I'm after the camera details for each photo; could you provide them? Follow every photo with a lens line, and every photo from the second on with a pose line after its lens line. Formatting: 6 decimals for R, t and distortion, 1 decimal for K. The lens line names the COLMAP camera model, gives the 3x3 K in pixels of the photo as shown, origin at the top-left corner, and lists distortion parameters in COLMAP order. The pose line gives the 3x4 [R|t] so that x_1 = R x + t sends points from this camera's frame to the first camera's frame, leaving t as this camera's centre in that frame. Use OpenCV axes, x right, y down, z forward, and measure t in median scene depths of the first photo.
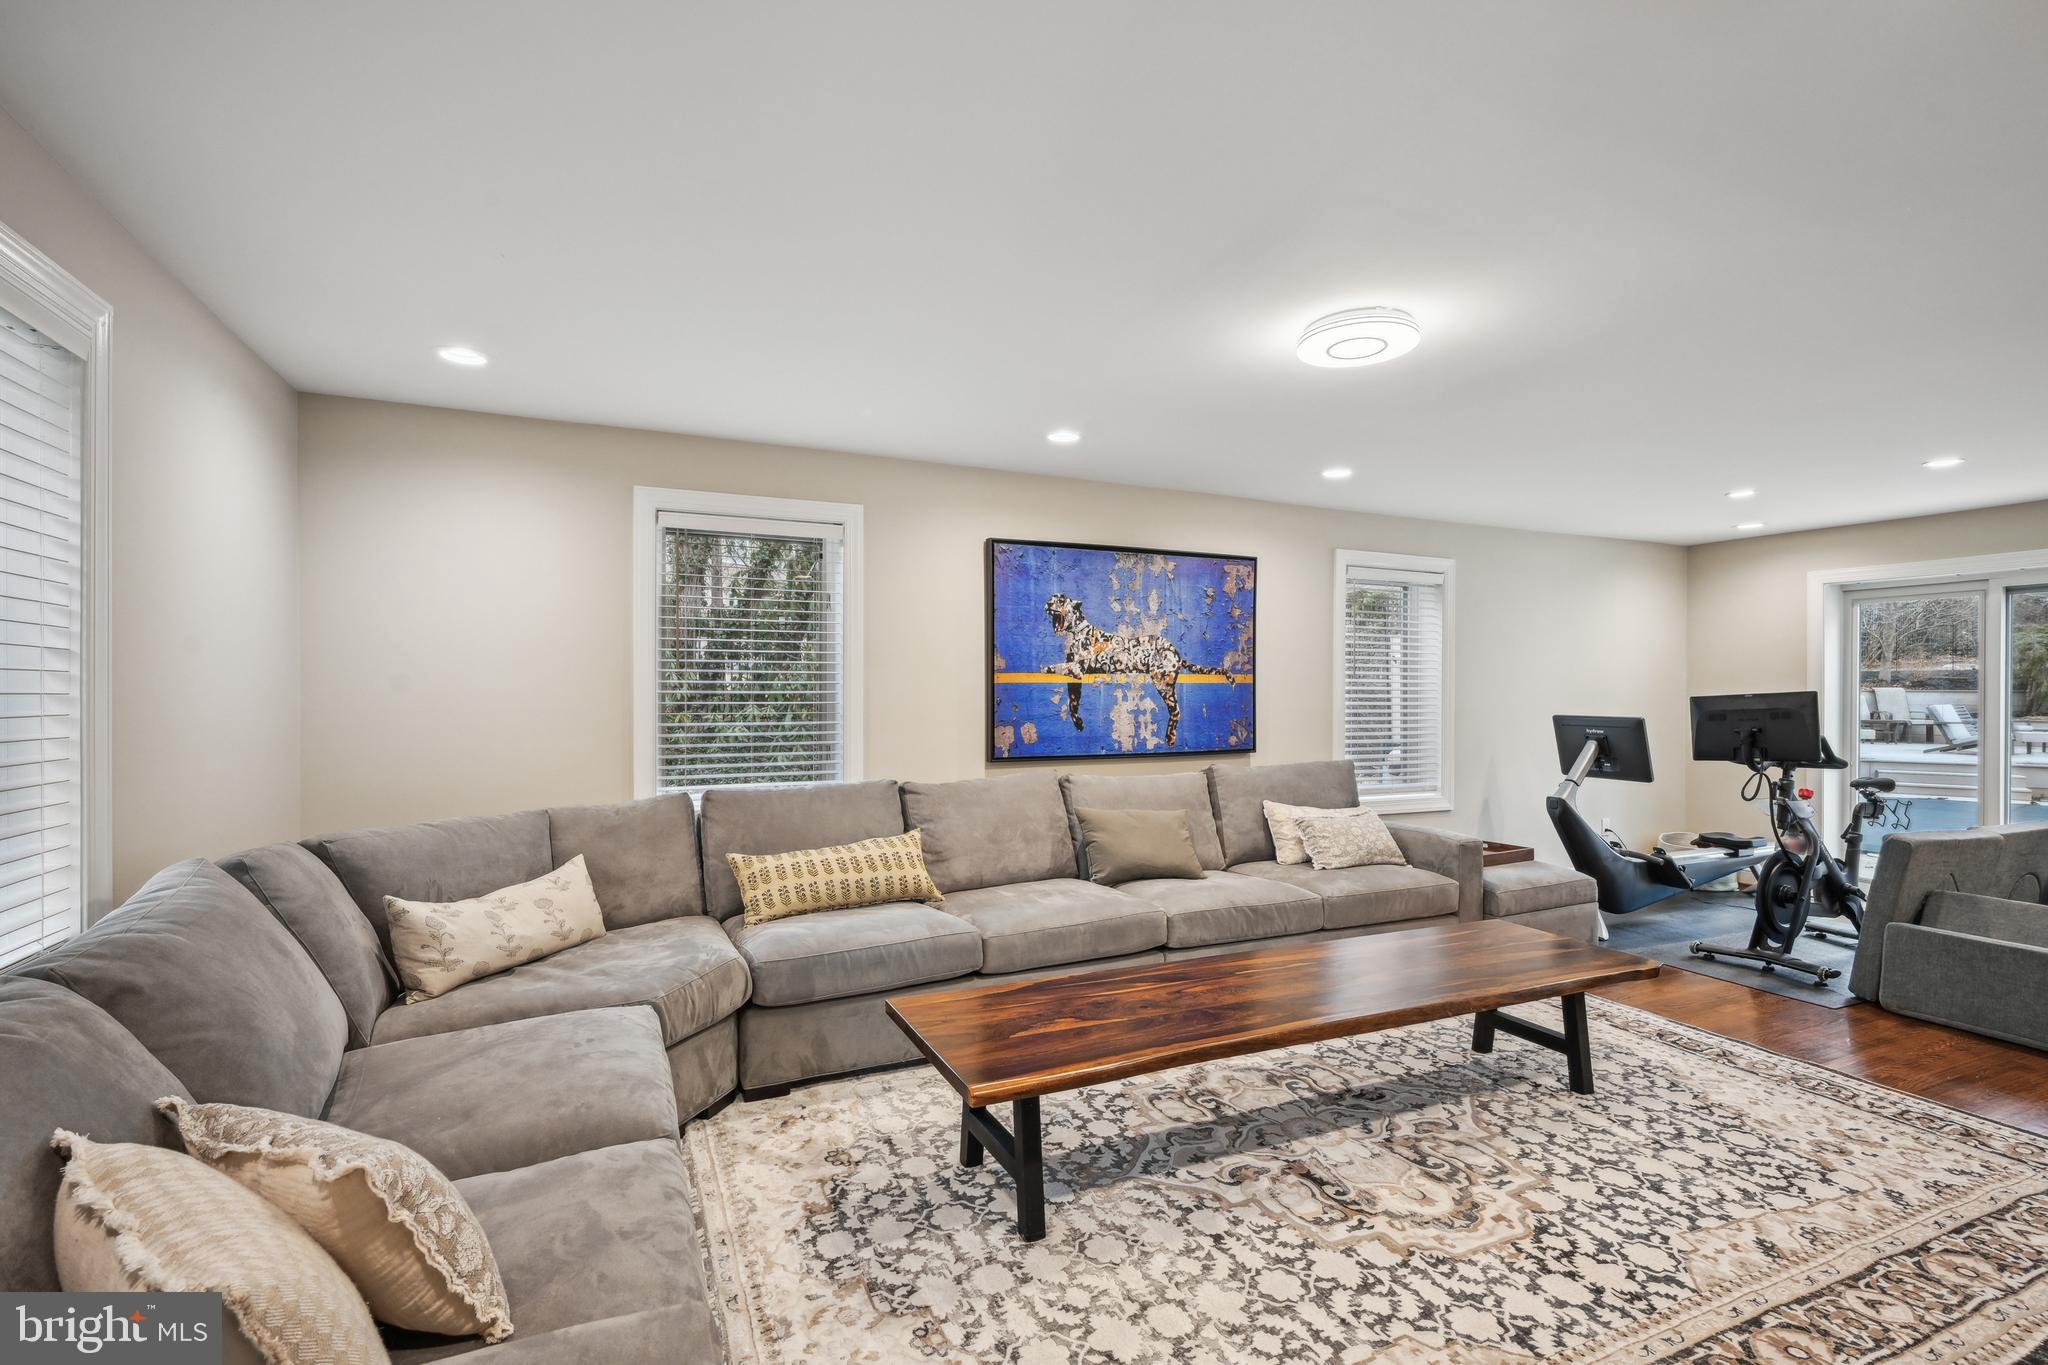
lens RADIAL K [[931.0, 0, 1012.8], [0, 931.0, 709.9], [0, 0, 1]] dist [0.002621, -0.001586]
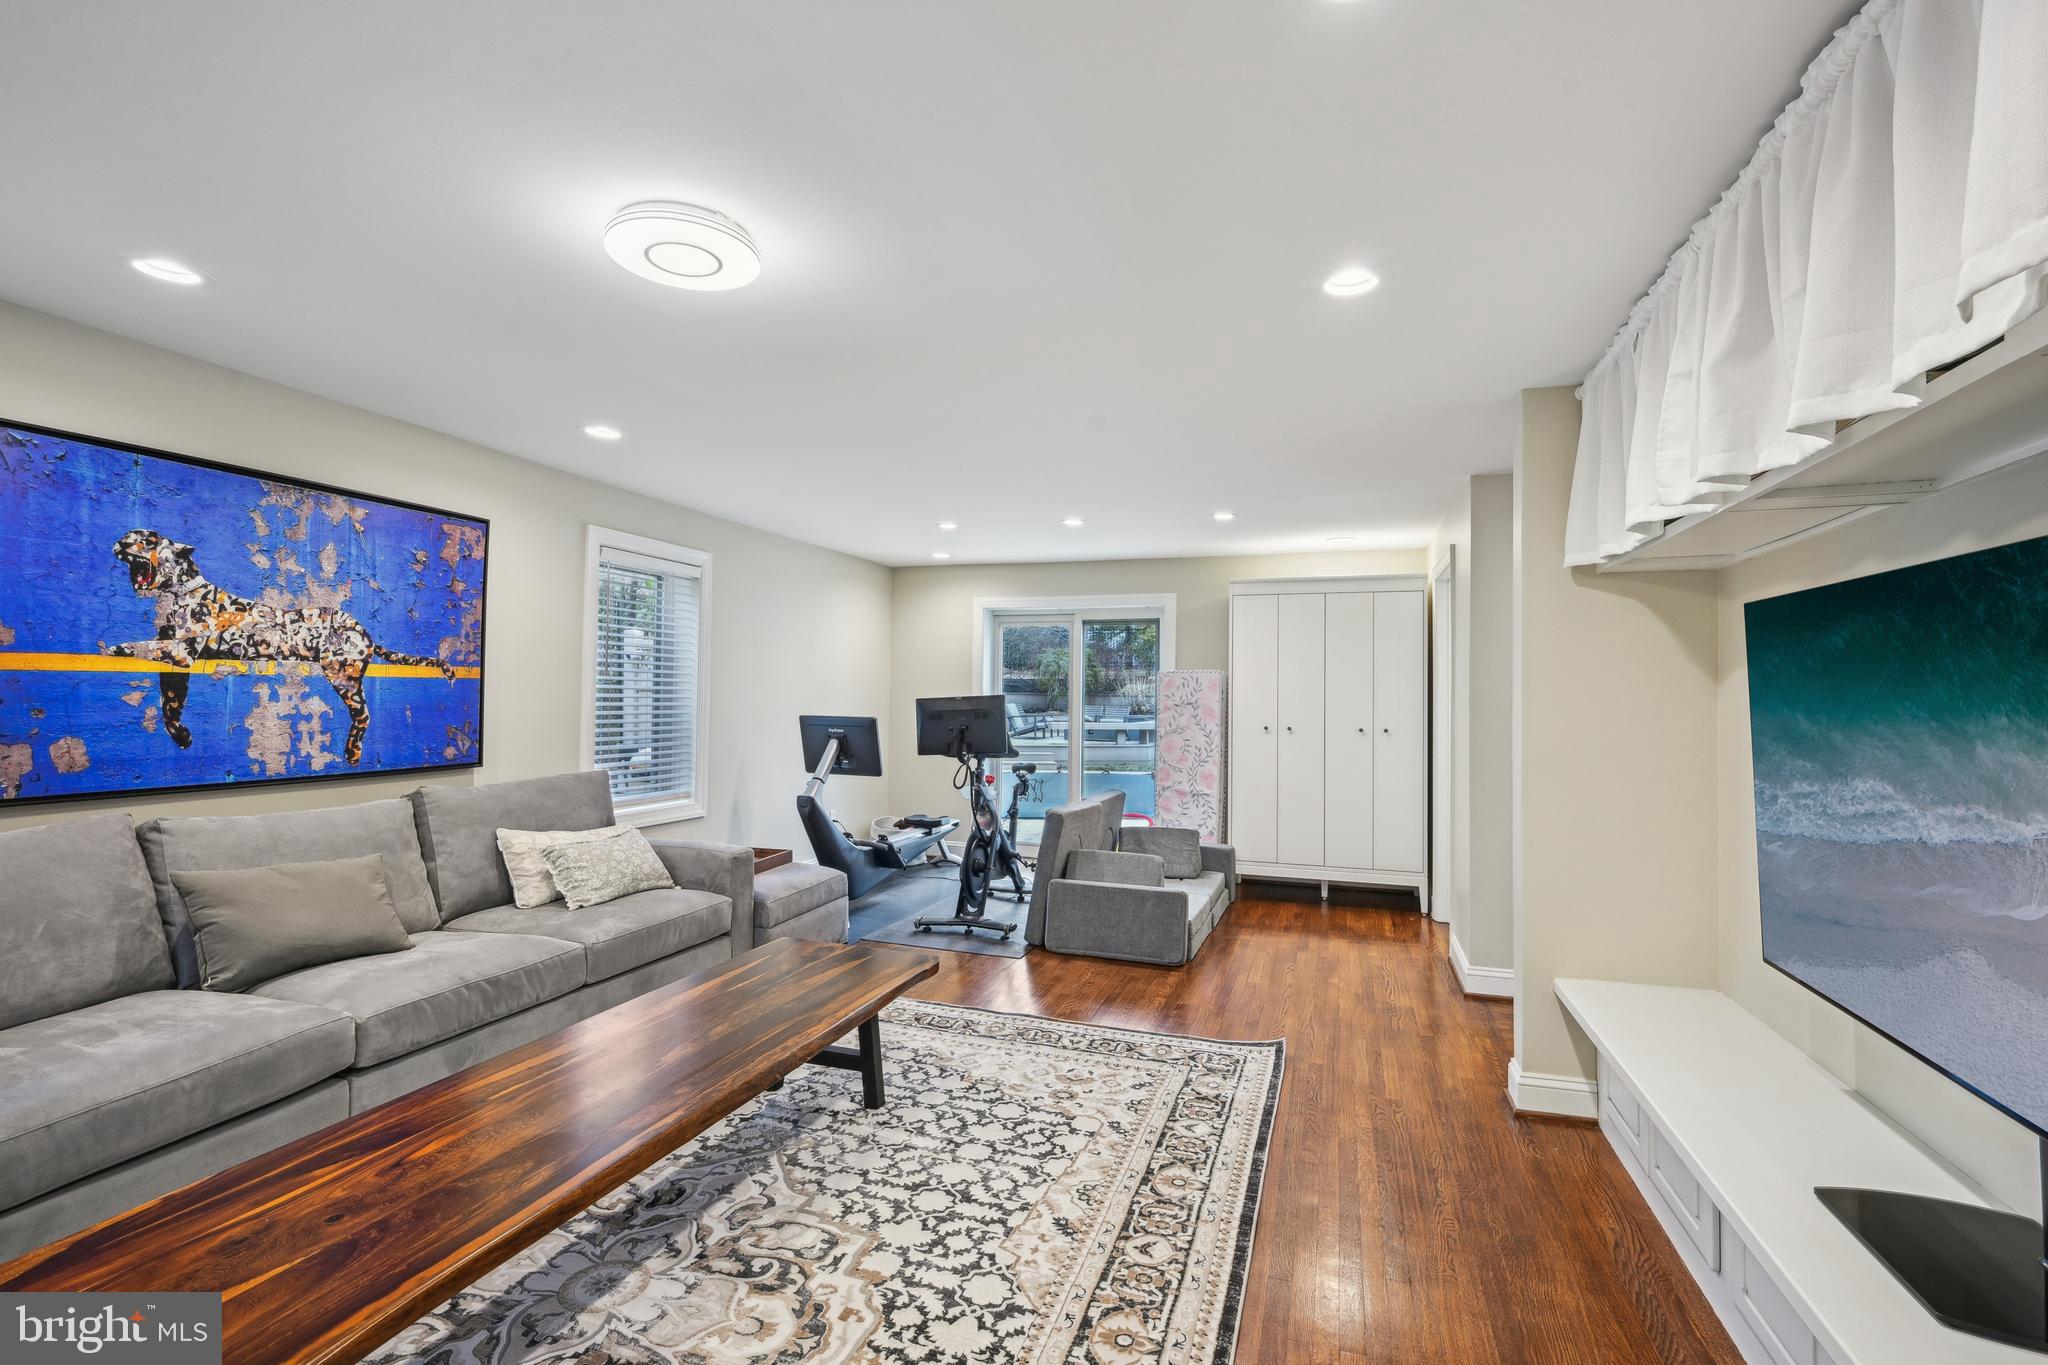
lens RADIAL K [[931.0, 0, 1027.0], [0, 931.0, 673.7], [0, 0, 1]] dist [0.002621, -0.001586]
pose [[0.683793, 0.023958, 0.729283, 0.000174], [0.003089, 0.999357, -0.035726, -0.003733], [-0.729670, 0.026682, 0.683279, 0.139953]]
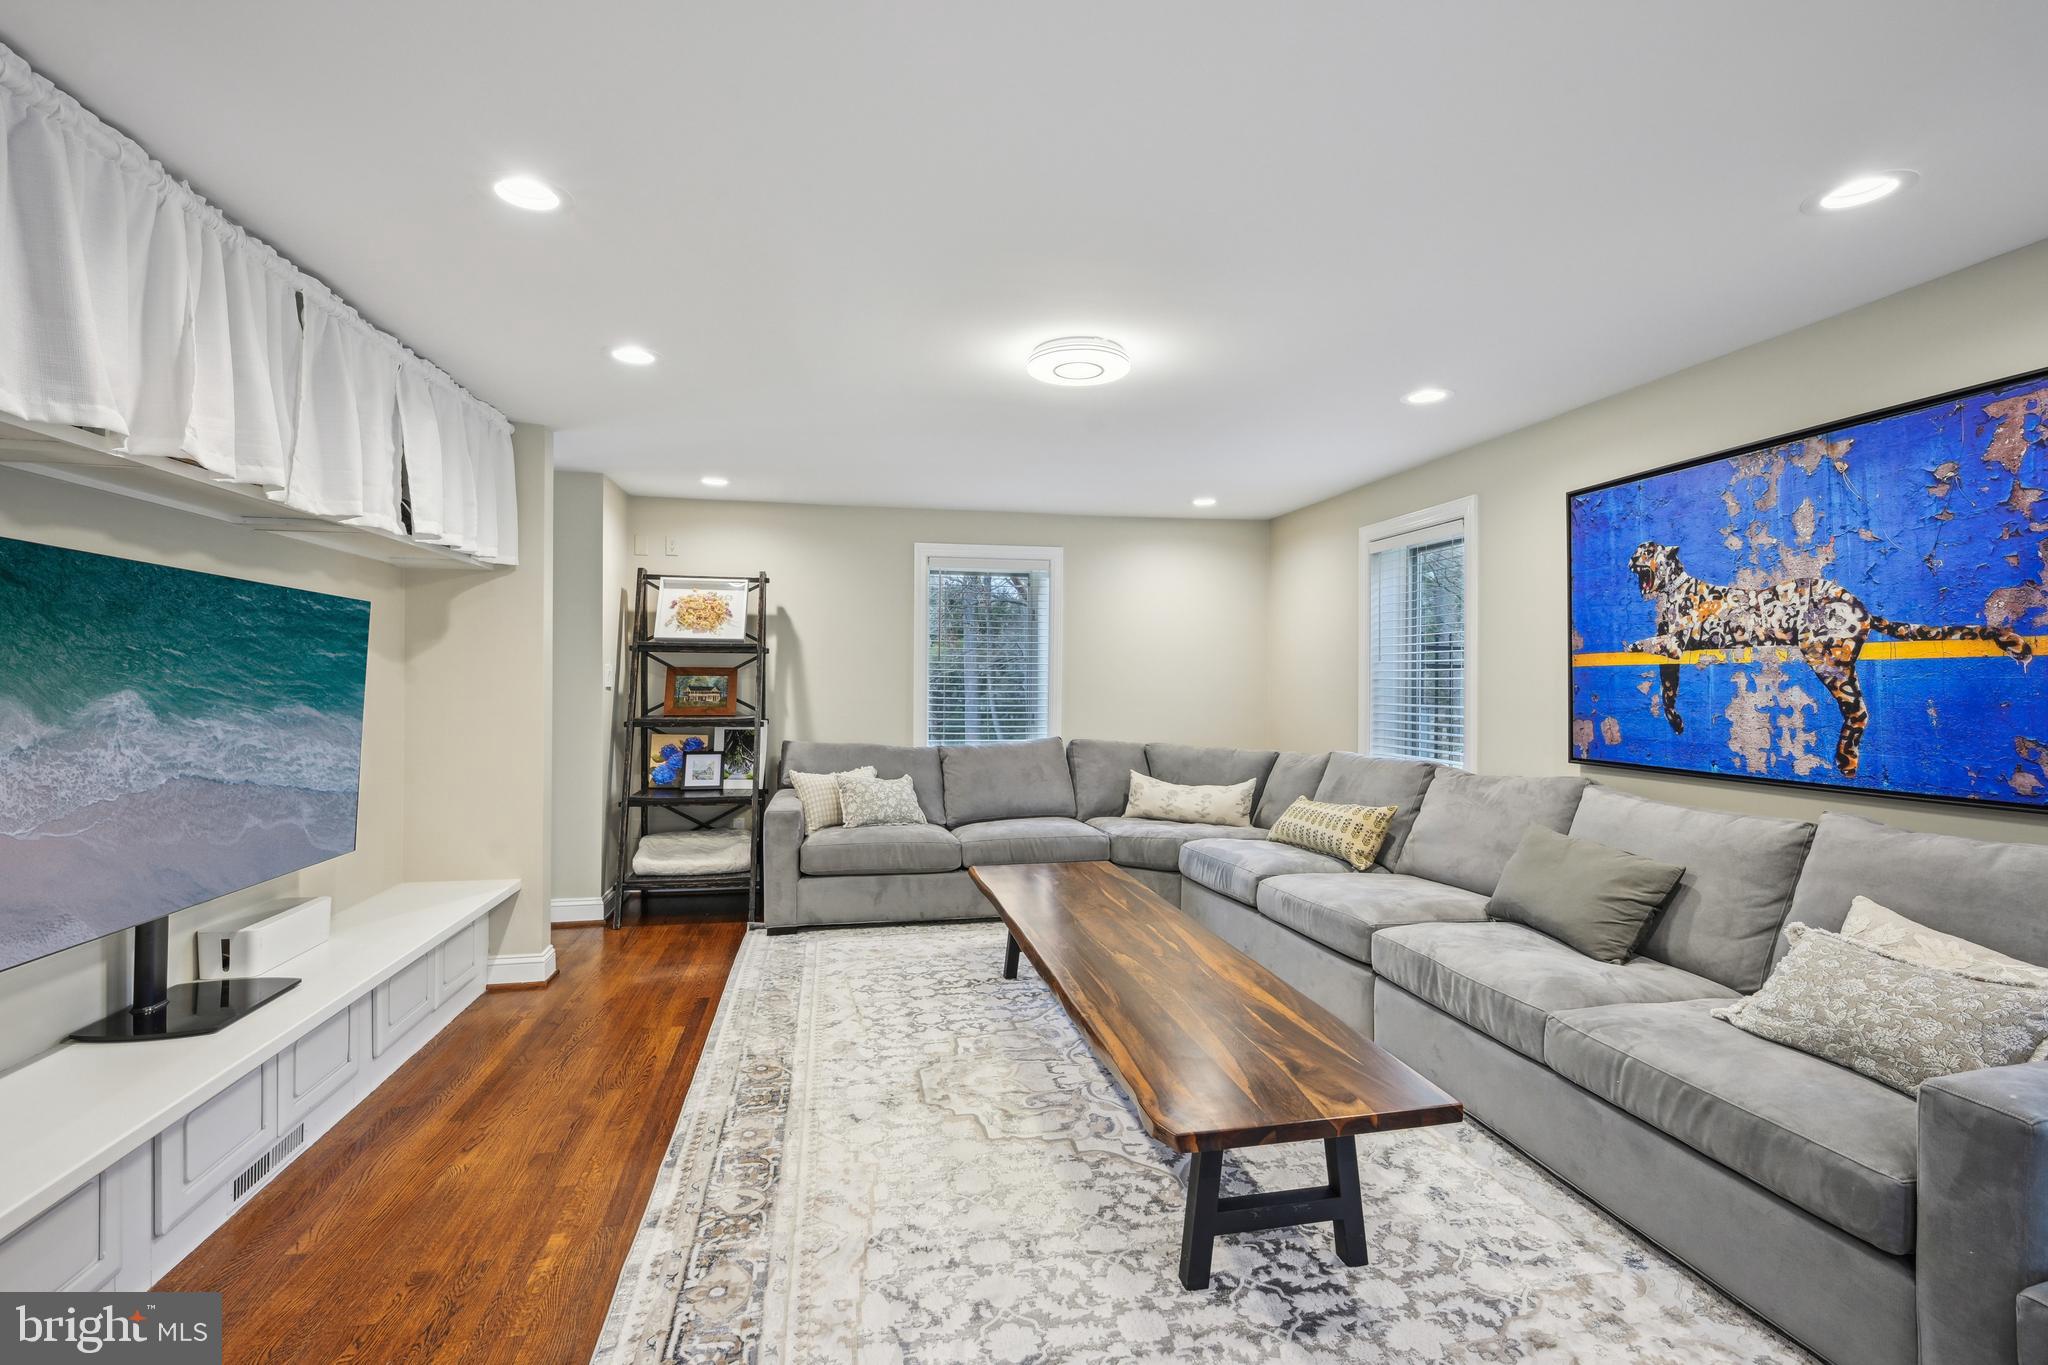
lens RADIAL K [[931.0, 0, 1032.0], [0, 931.0, 686.0], [0, 0, 1]] dist [0.002621, -0.001586]
pose [[-0.219573, 0.004062, -0.975588, 0.848628], [-0.021243, 0.999734, 0.008944, -0.008683], [0.975365, 0.022688, -0.219429, 0.682850]]
